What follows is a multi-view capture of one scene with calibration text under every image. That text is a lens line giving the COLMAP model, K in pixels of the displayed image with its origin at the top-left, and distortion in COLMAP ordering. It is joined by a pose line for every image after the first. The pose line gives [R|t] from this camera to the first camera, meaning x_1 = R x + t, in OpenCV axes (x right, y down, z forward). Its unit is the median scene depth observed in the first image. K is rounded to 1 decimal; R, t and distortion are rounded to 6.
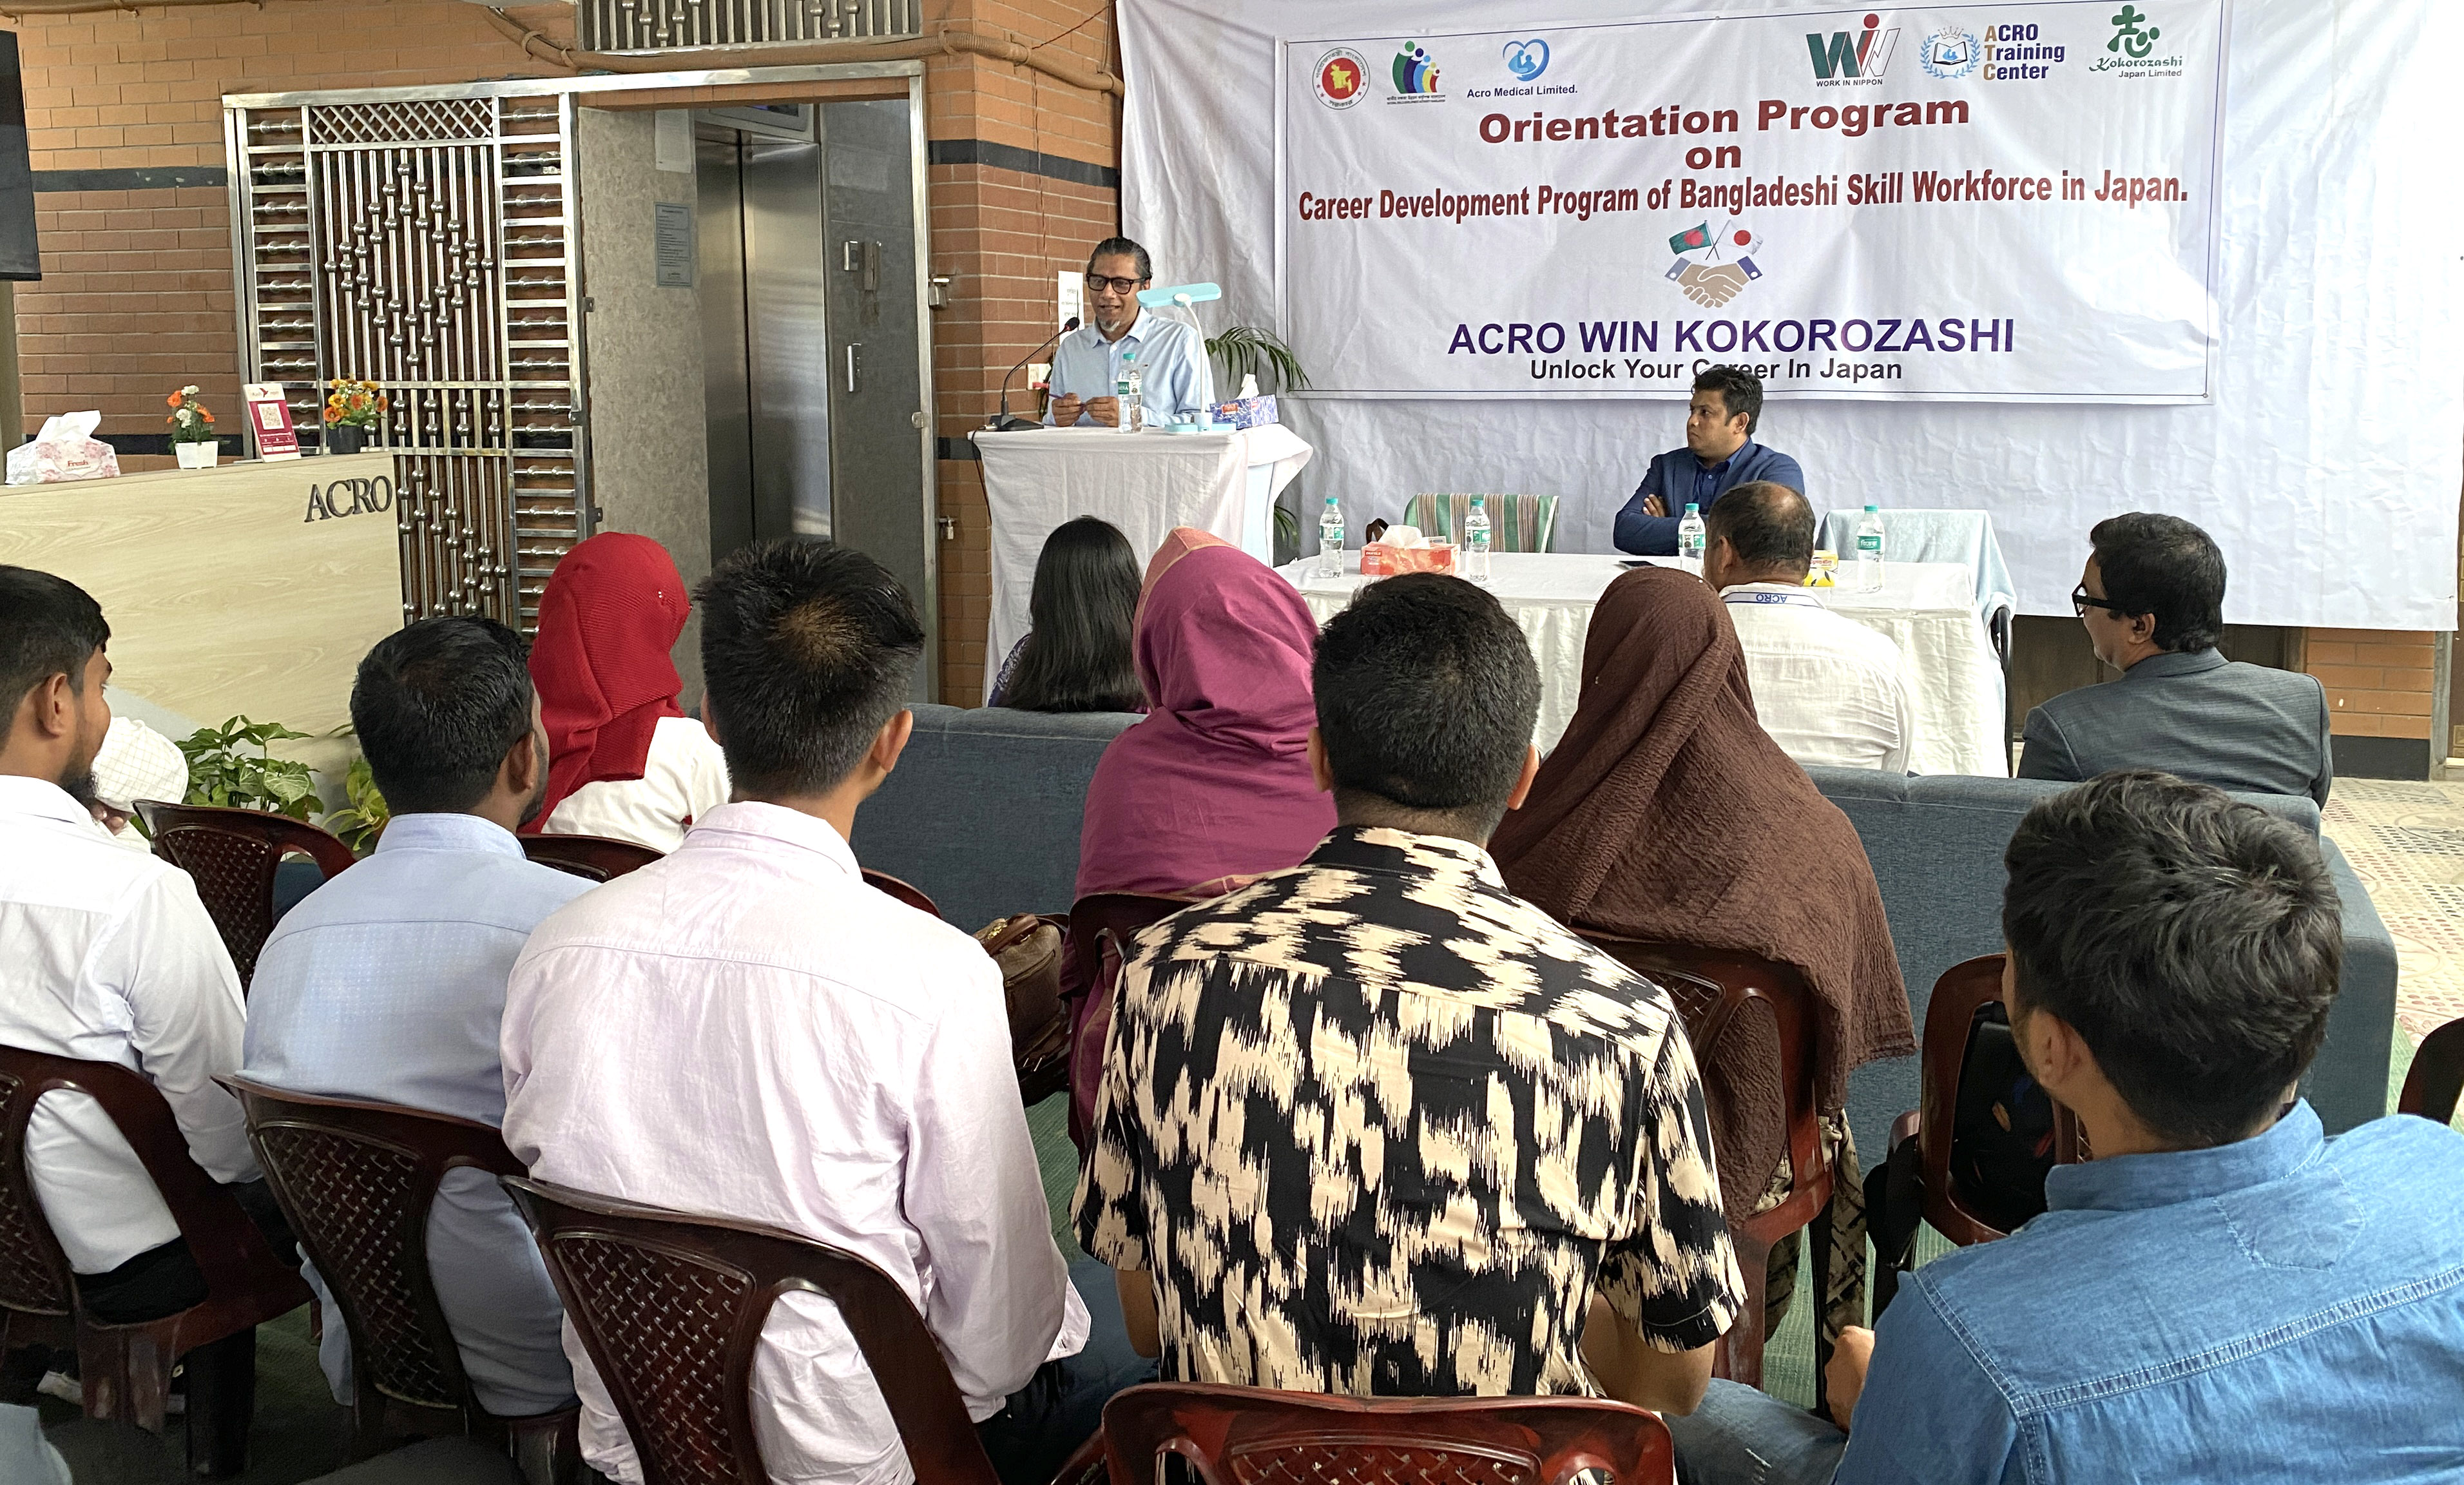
lens RADIAL K [[1992.9, 0, 1248.6], [0, 1992.9, 587.8], [0, 0, 1]] dist [0.157057, -0.336313]
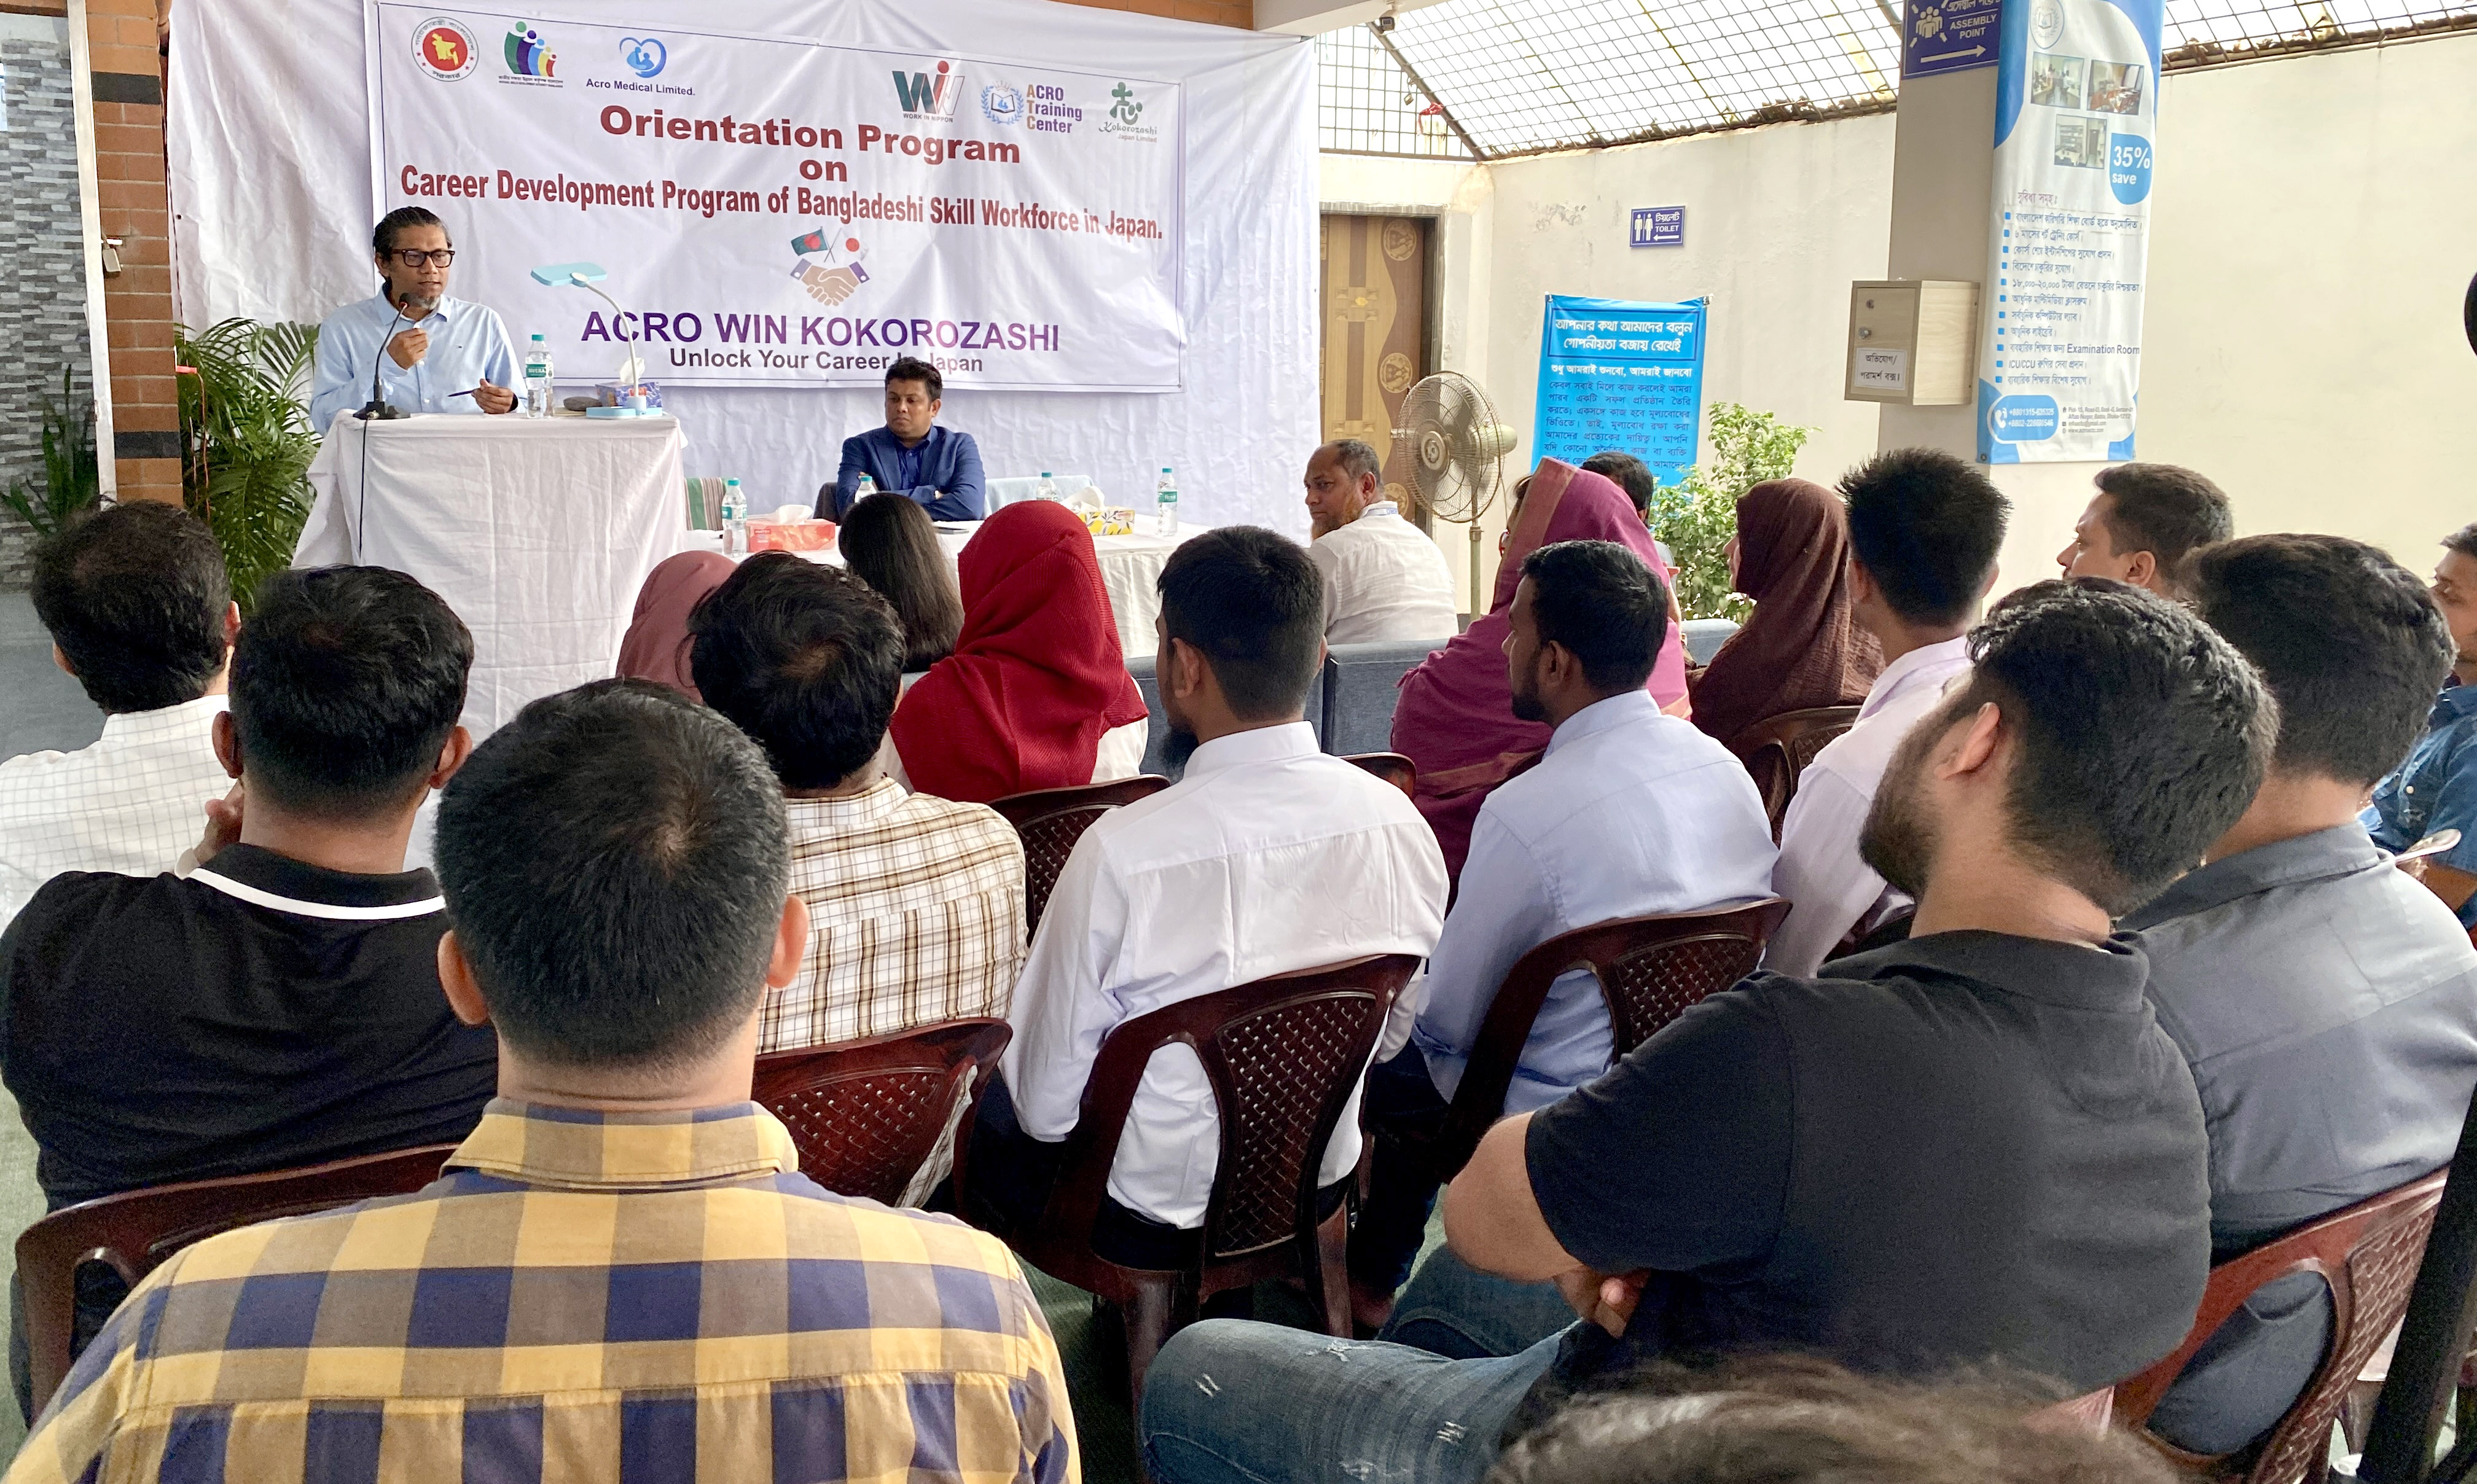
lens RADIAL K [[2002.9, 0, 1255.2], [0, 2002.9, 586.6], [0, 0, 1]] dist [0.157057, -0.336313]
pose [[0.662122, -0.075498, 0.745583, -0.462188], [0.075397, 0.996575, 0.033956, -0.004280], [-0.745594, 0.033732, 0.665547, 0.085532]]
